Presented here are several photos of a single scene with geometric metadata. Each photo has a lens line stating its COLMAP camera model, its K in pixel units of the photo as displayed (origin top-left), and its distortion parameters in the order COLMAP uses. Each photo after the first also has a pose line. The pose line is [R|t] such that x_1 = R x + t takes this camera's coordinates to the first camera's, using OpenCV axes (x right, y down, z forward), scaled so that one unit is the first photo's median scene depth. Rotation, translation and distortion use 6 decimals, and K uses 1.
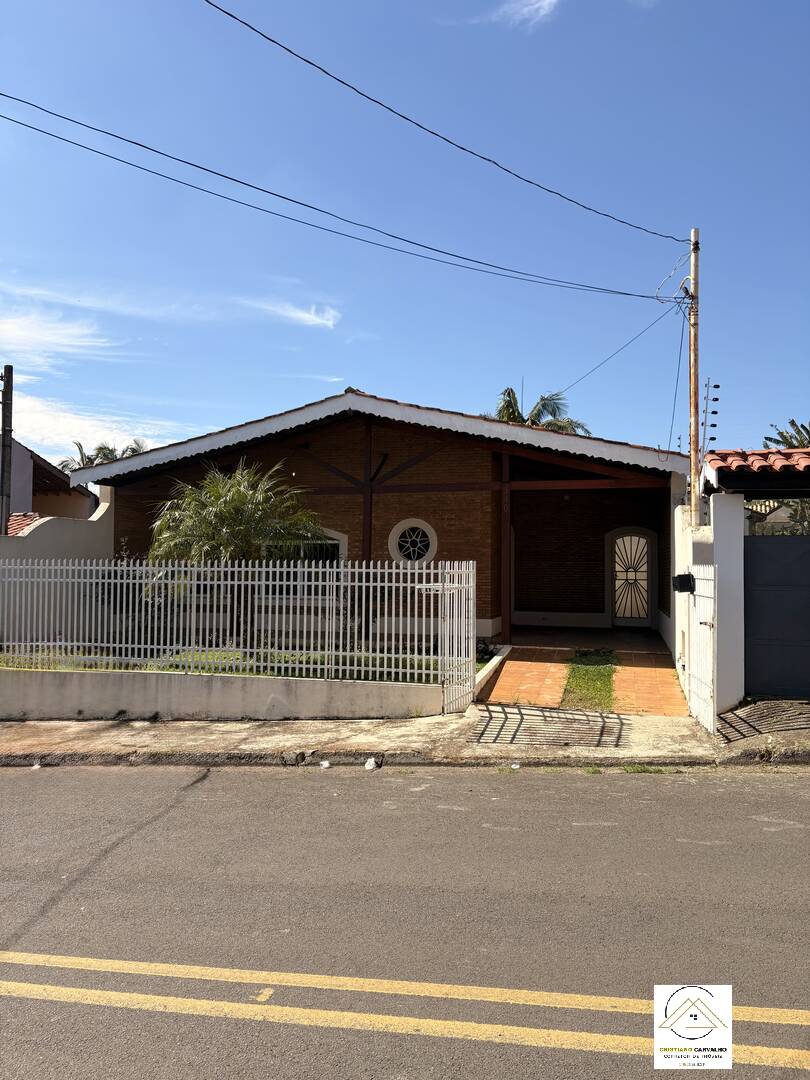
lens RADIAL K [[799.4, 0, 392.4], [0, 799.4, 541.7], [0, 0, 1]] dist [0.002911, -0.007806]
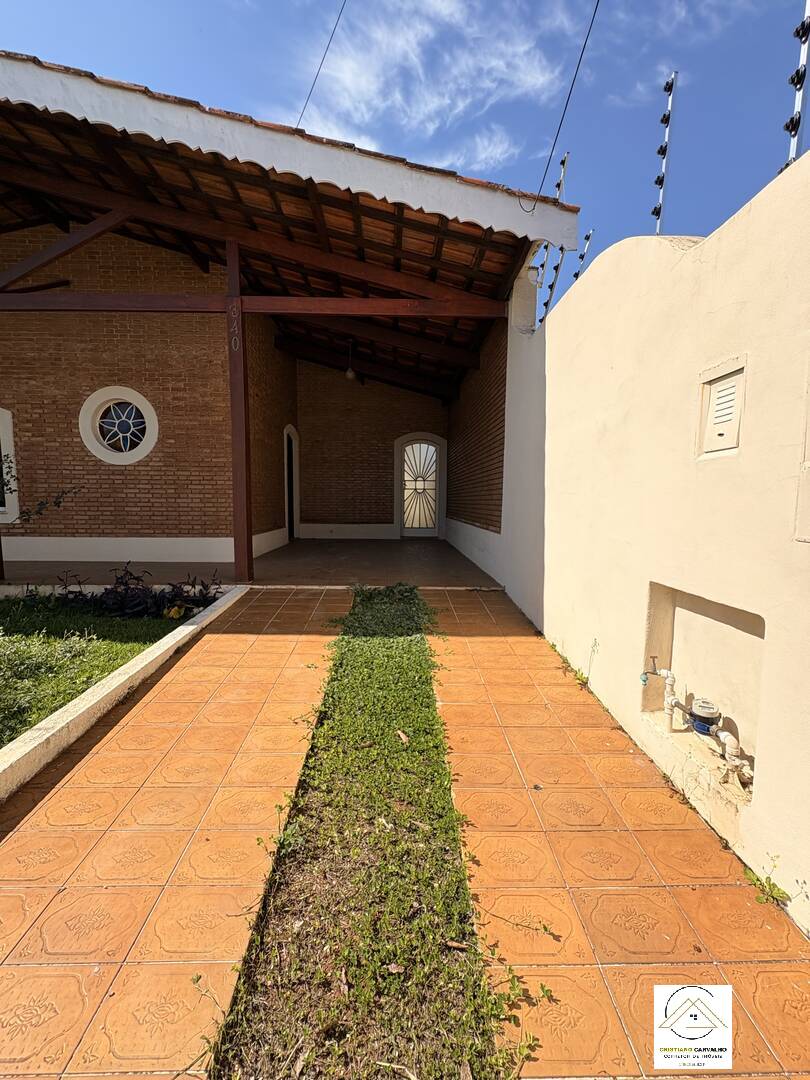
lens RADIAL K [[429.2, 0, 405.7], [0, 429.2, 539.8], [0, 0, 1]] dist [0.000228, 0.000260]
pose [[0.953502, -0.032780, 0.299599, 0.174271], [-0.005279, 0.992099, 0.125348, 0.061502], [-0.301340, -0.121101, 0.945795, 0.711127]]
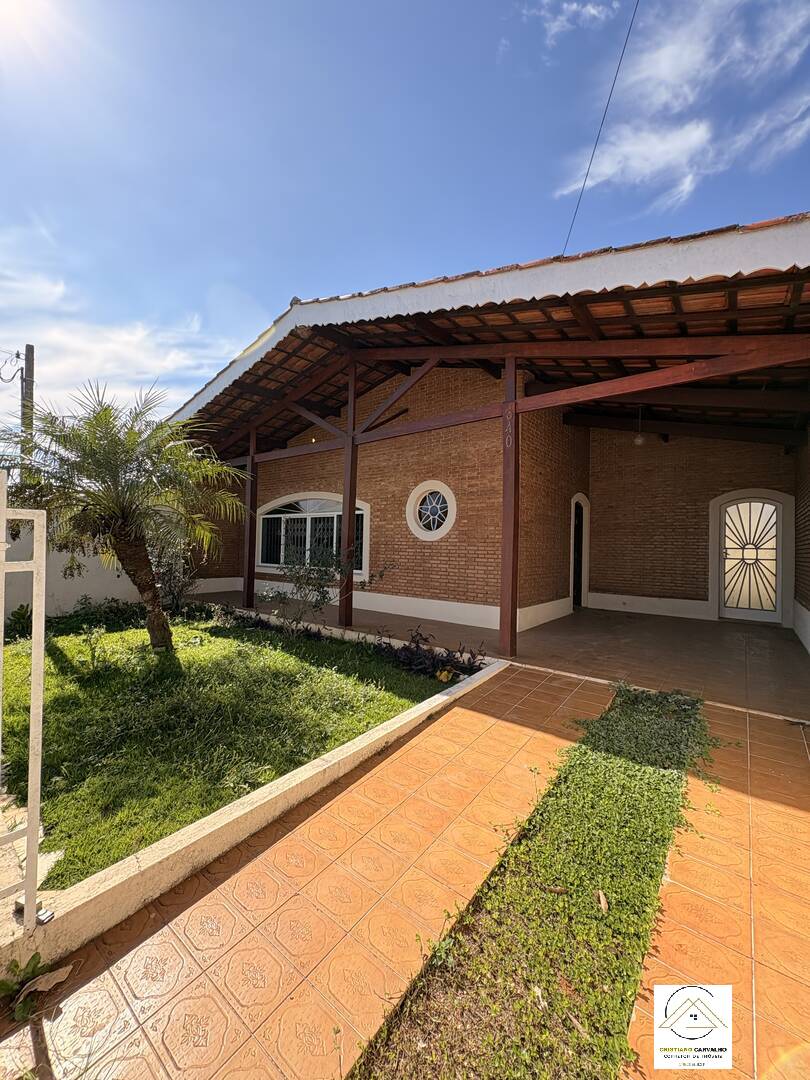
lens RADIAL K [[428.3, 0, 407.2], [0, 428.3, 539.9], [0, 0, 1]] dist [-0.001473, -0.000677]
pose [[0.925684, 0.001659, -0.378295, 0.212128], [0.000651, 0.999982, 0.005978, 0.037257], [0.378298, -0.005780, 0.925666, 0.703161]]
